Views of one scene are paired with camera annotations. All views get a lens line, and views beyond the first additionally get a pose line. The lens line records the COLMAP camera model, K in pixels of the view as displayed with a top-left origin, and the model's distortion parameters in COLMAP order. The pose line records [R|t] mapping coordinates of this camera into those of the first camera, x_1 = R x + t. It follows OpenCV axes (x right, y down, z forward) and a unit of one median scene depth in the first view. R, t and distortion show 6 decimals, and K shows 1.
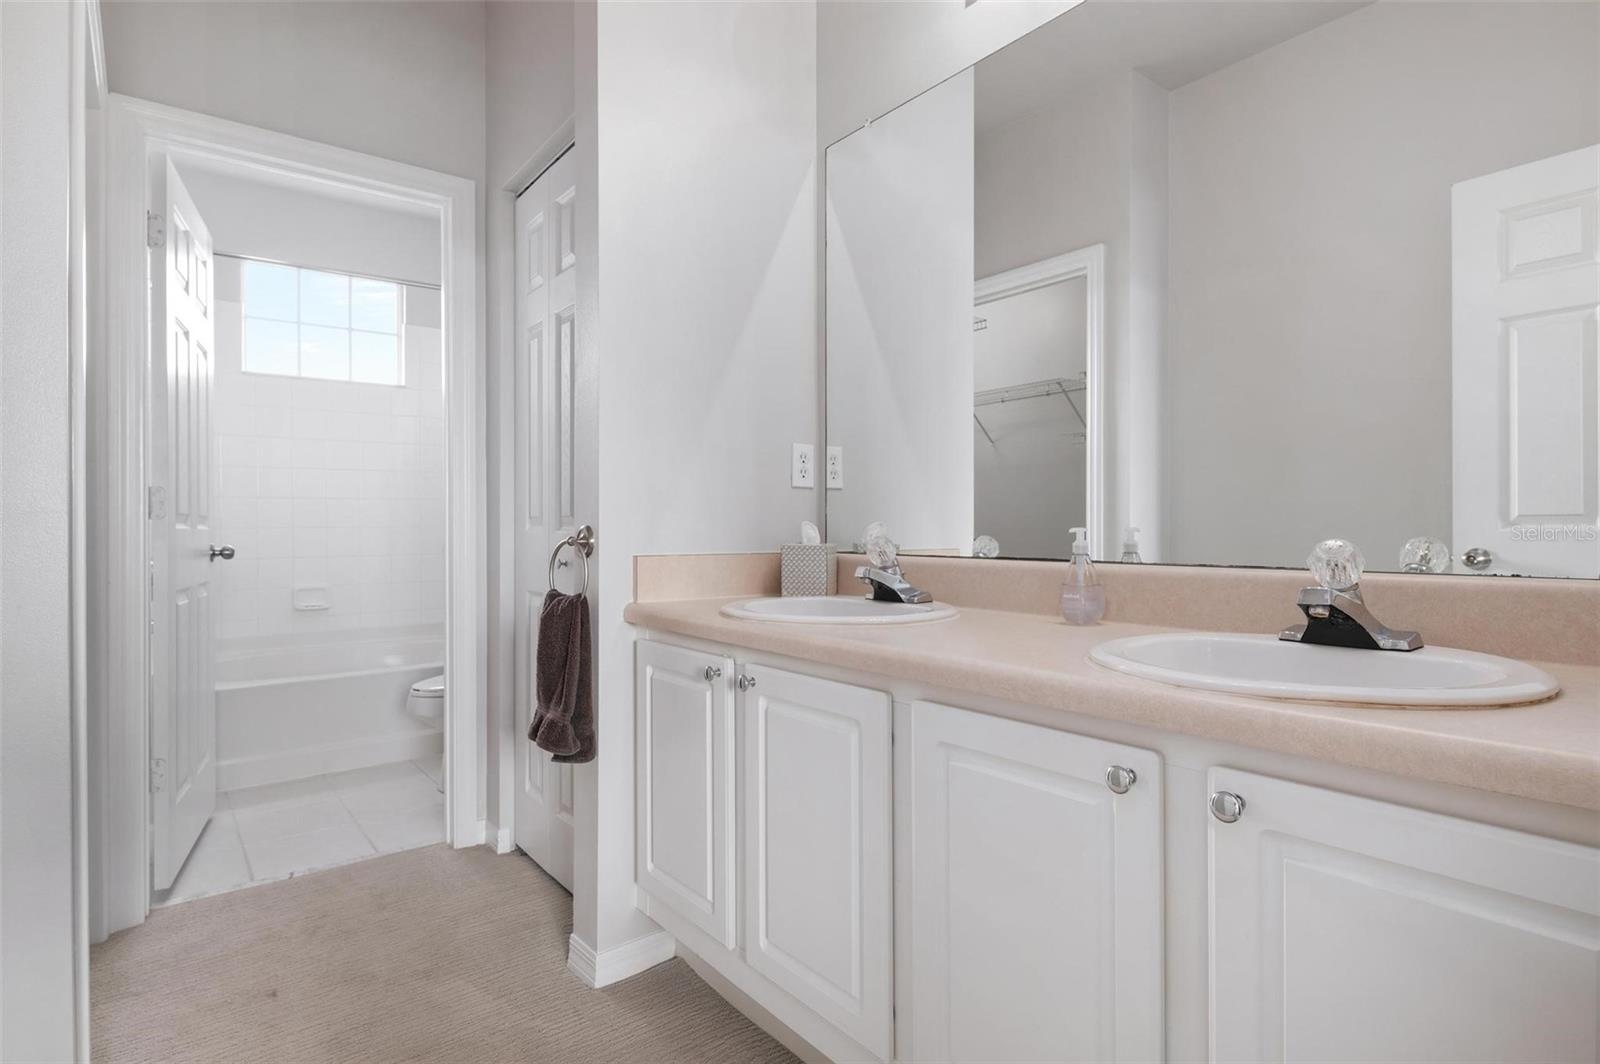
lens RADIAL K [[866.3, 0, 799.0], [0, 866.3, 530.9], [0, 0, 1]] dist [-0.002816, -0.000373]
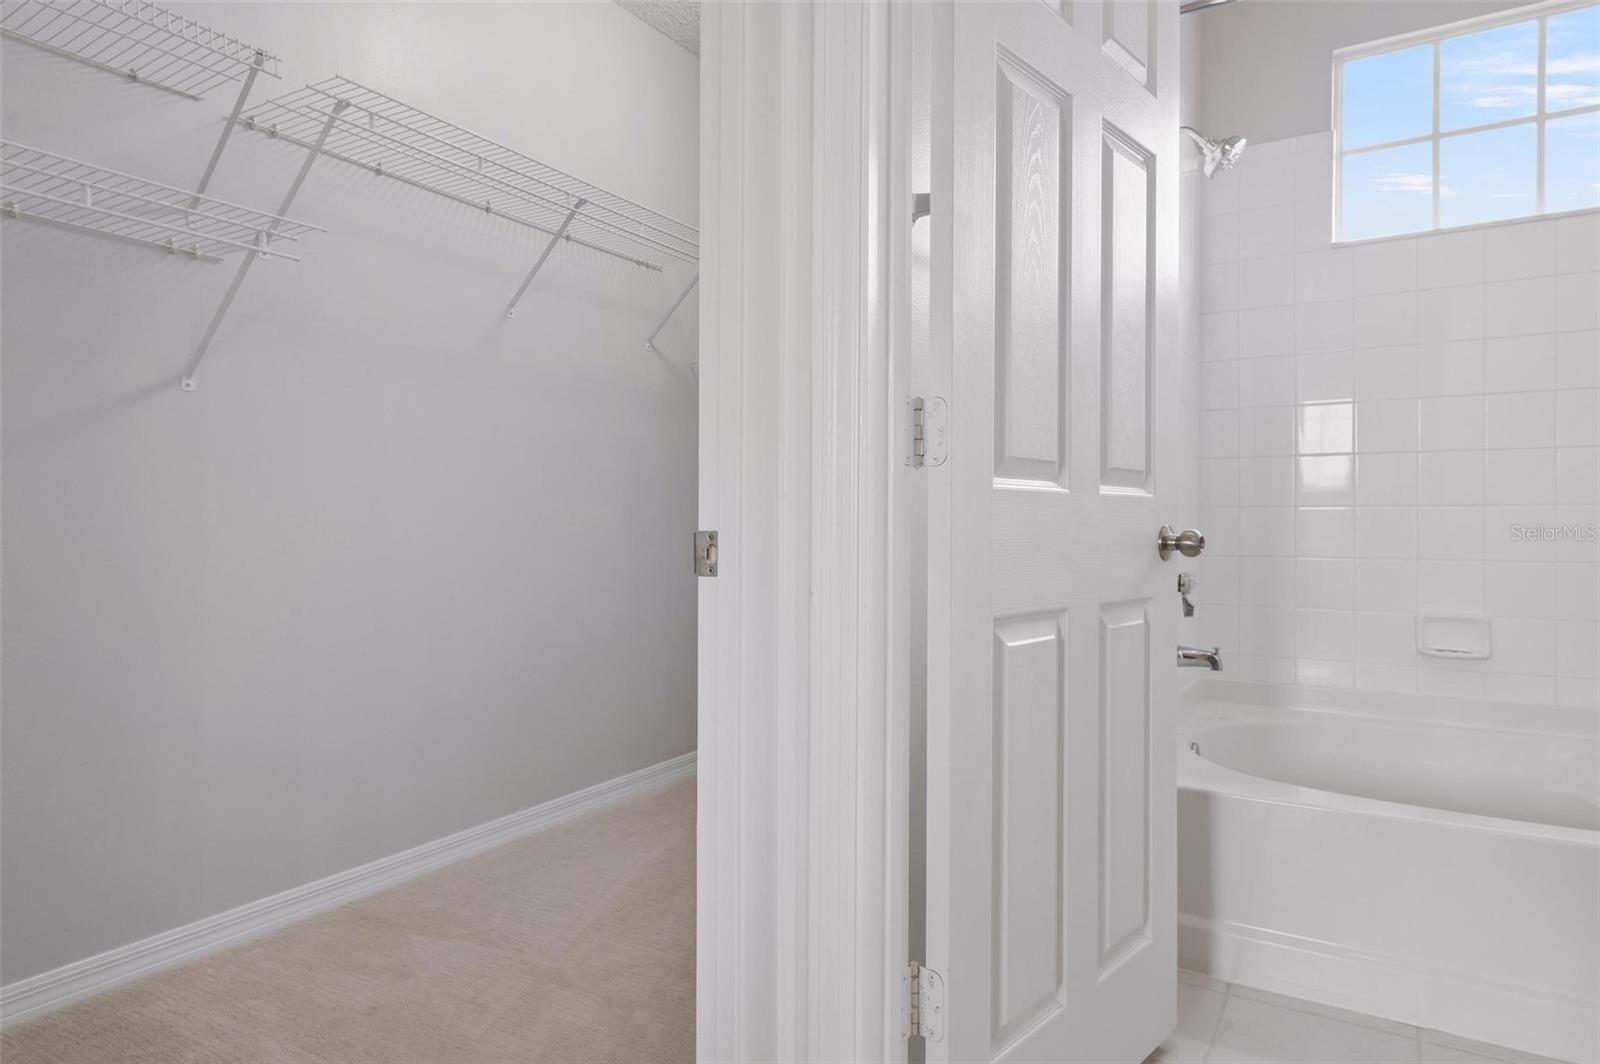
lens RADIAL K [[960.8, 0, 797.7], [0, 960.8, 526.3], [0, 0, 1]] dist [-0.004129, -0.000256]
pose [[0.354072, -0.000452, -0.935218, -0.217670], [-0.001450, 0.999998, -0.001032, 0.016235], [0.935217, 0.001721, 0.354071, 0.588350]]
